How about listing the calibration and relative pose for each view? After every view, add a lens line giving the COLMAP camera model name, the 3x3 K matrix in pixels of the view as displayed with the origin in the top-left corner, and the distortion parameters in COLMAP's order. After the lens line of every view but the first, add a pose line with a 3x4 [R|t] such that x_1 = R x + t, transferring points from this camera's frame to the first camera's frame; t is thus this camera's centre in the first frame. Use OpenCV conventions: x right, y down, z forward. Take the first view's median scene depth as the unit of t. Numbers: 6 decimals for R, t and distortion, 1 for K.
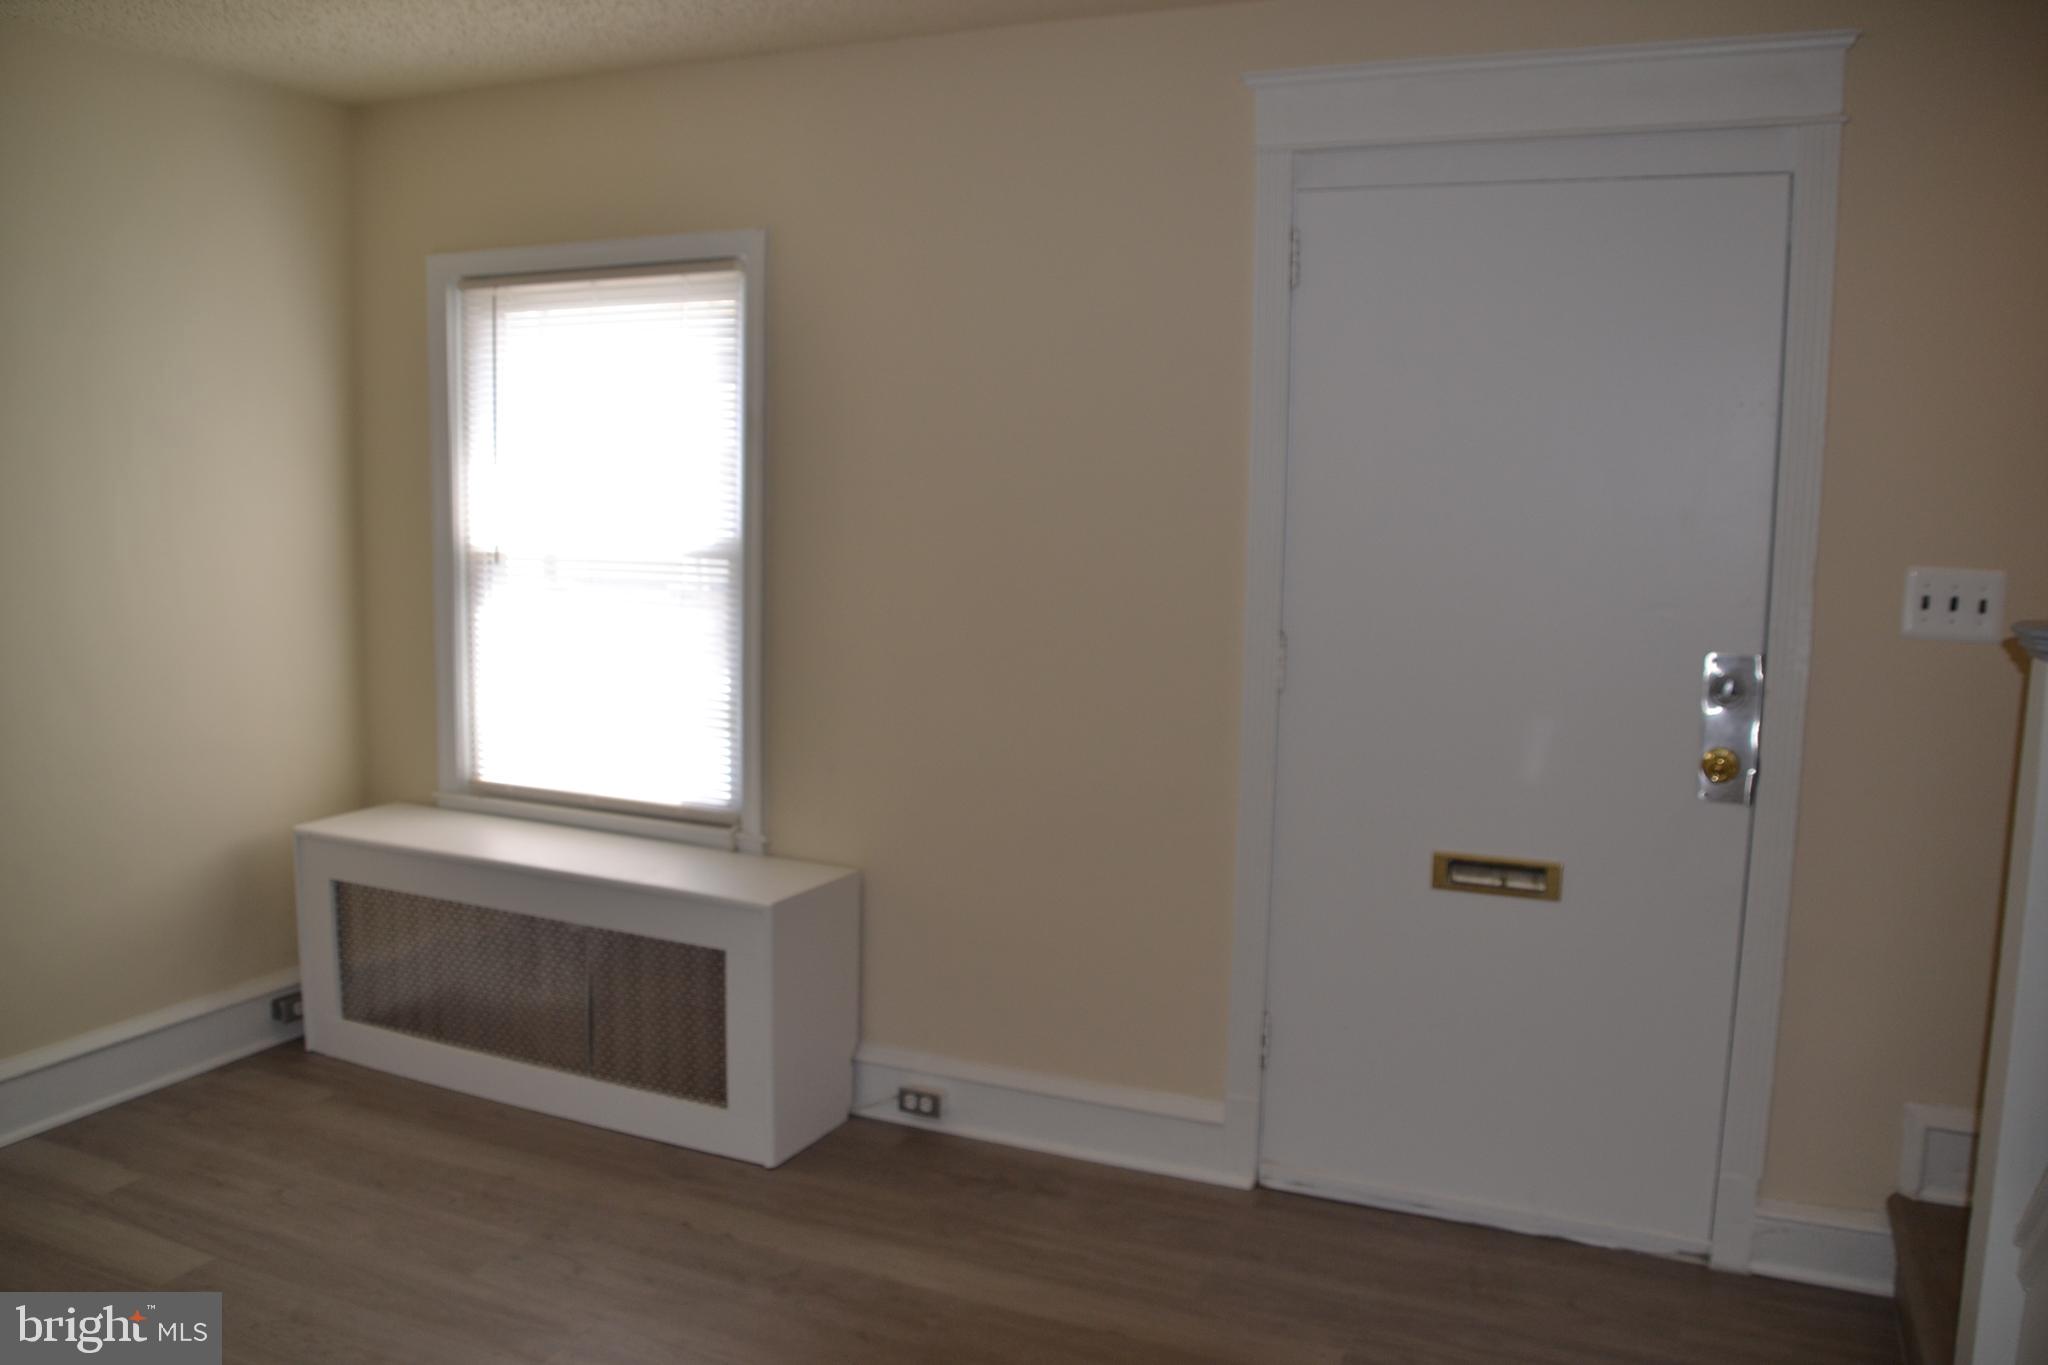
lens RADIAL K [[1613.1, 0, 1002.3], [0, 1613.1, 685.1], [0, 0, 1]] dist [-0.167642, 0.118226]
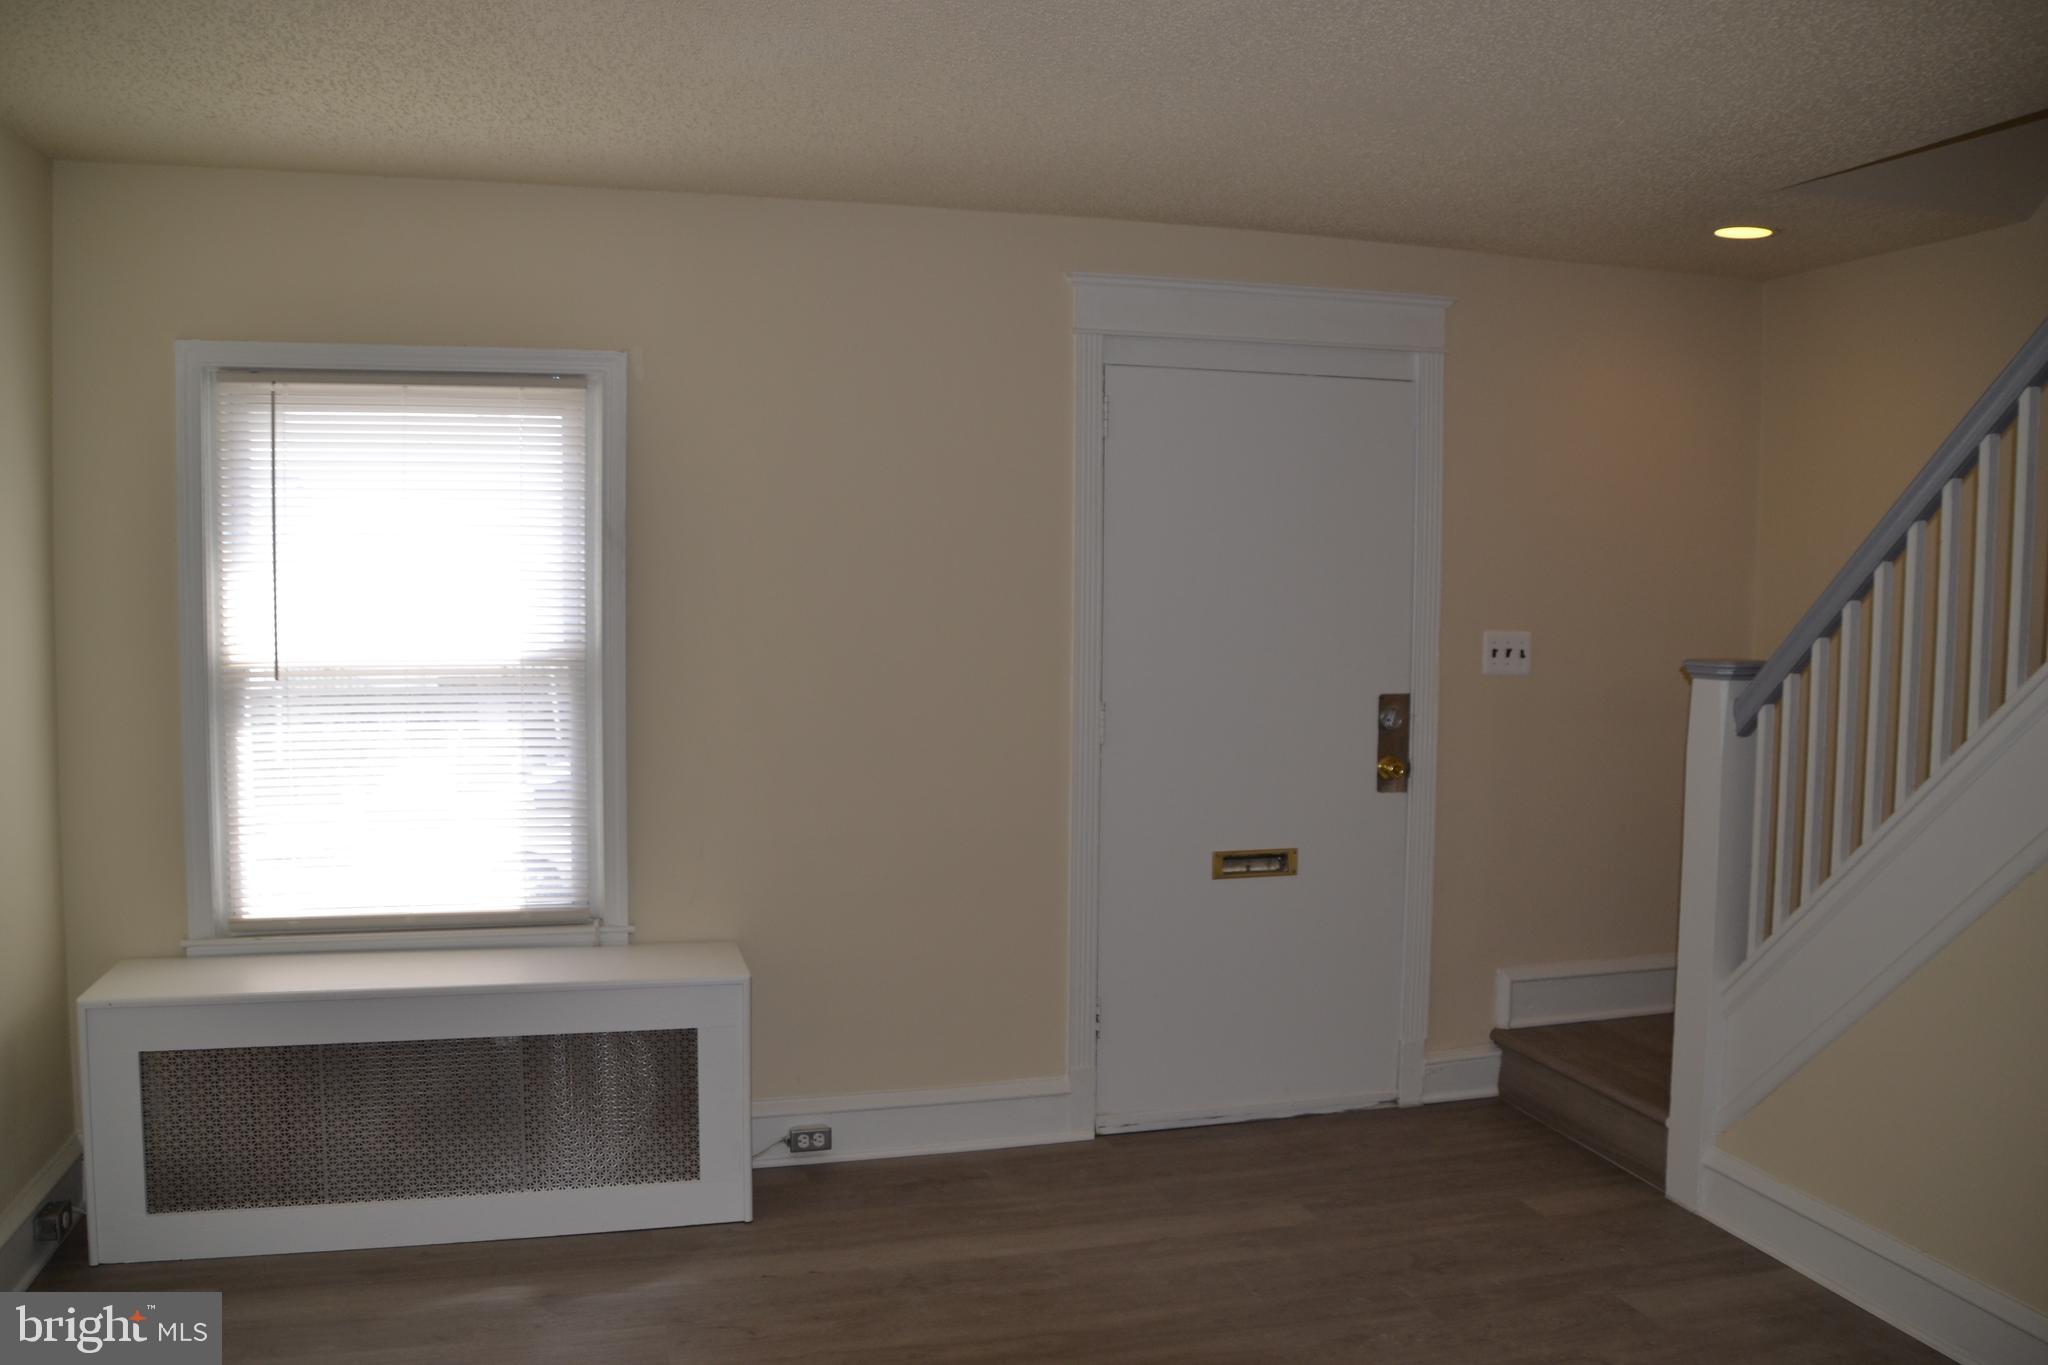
lens RADIAL K [[1613.1, 0, 1002.3], [0, 1613.1, 685.1], [0, 0, 1]] dist [-0.167642, 0.118226]
pose [[0.771640, -0.051251, 0.633991, -0.677313], [0.084792, 0.996141, -0.022675, -0.020597], [-0.630382, 0.071254, 0.773008, 0.034341]]
